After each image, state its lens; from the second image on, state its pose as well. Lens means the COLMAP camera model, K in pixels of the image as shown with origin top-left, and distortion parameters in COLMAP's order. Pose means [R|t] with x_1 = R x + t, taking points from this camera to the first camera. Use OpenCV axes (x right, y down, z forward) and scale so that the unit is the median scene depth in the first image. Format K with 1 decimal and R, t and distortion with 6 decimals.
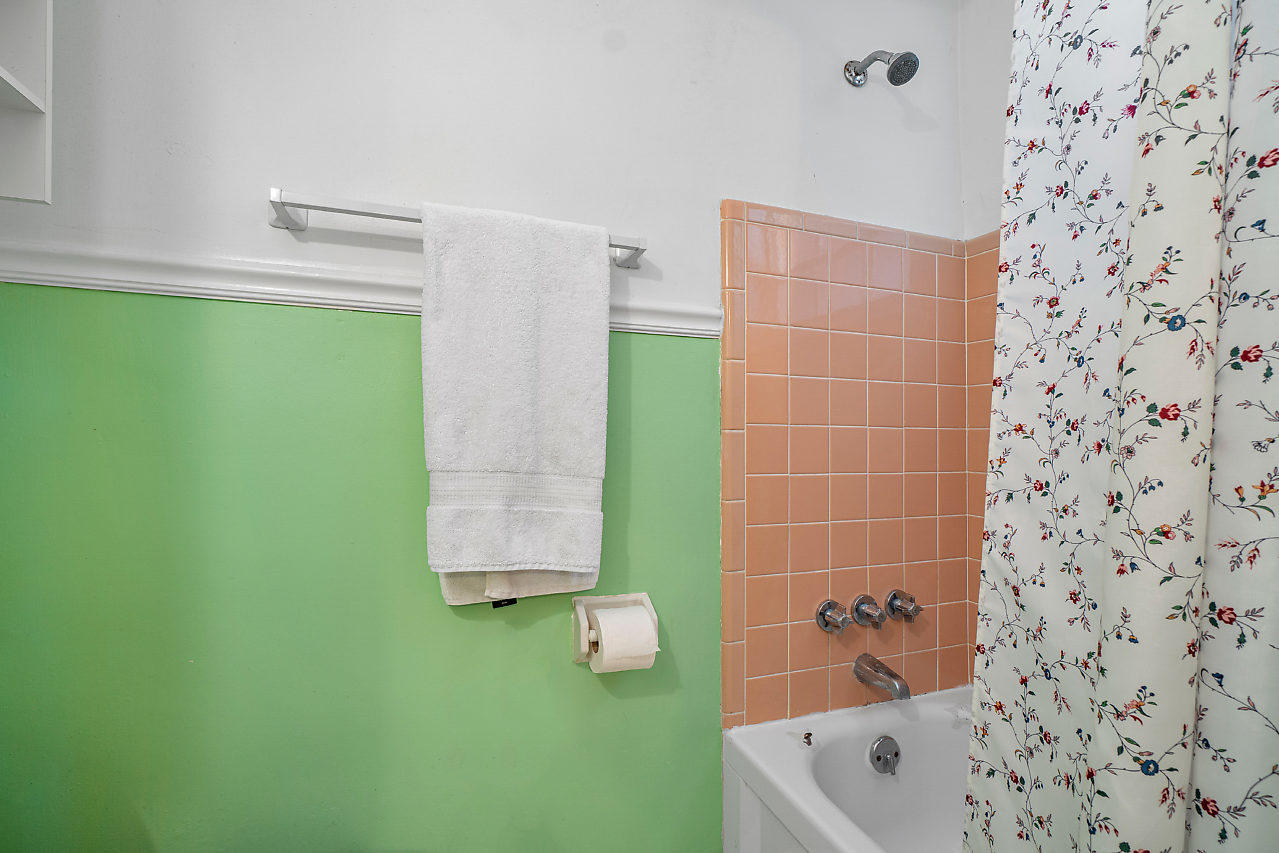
lens RADIAL K [[560.1, 0, 638.7], [0, 560.1, 436.5], [0, 0, 1]] dist [-0.006640, -0.000321]
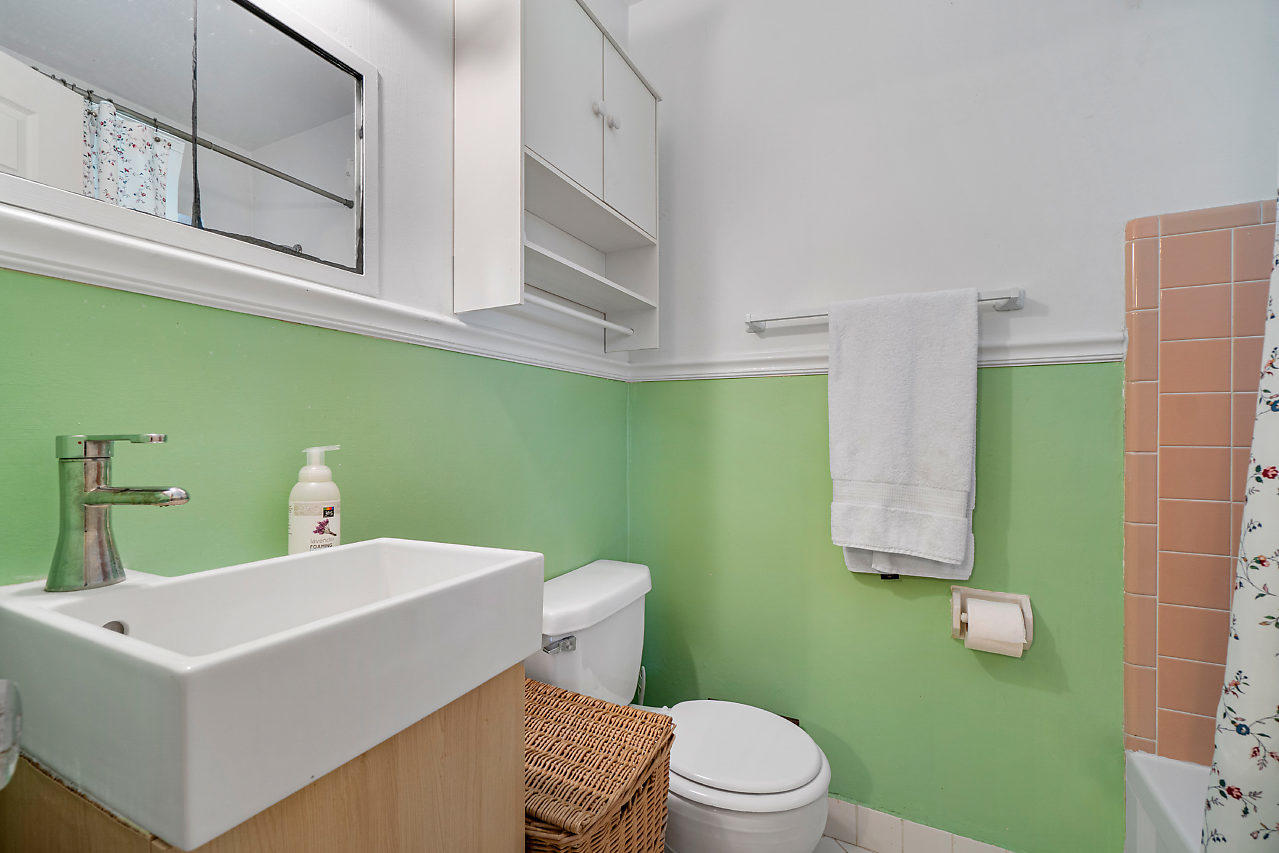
lens RADIAL K [[560.1, 0, 638.7], [0, 560.1, 436.5], [0, 0, 1]] dist [-0.006640, -0.000321]
pose [[0.684070, -0.000728, -0.729416, 0.352892], [0.002428, 0.999996, 0.001280, -0.053806], [0.729412, -0.002647, 0.684069, -0.404965]]
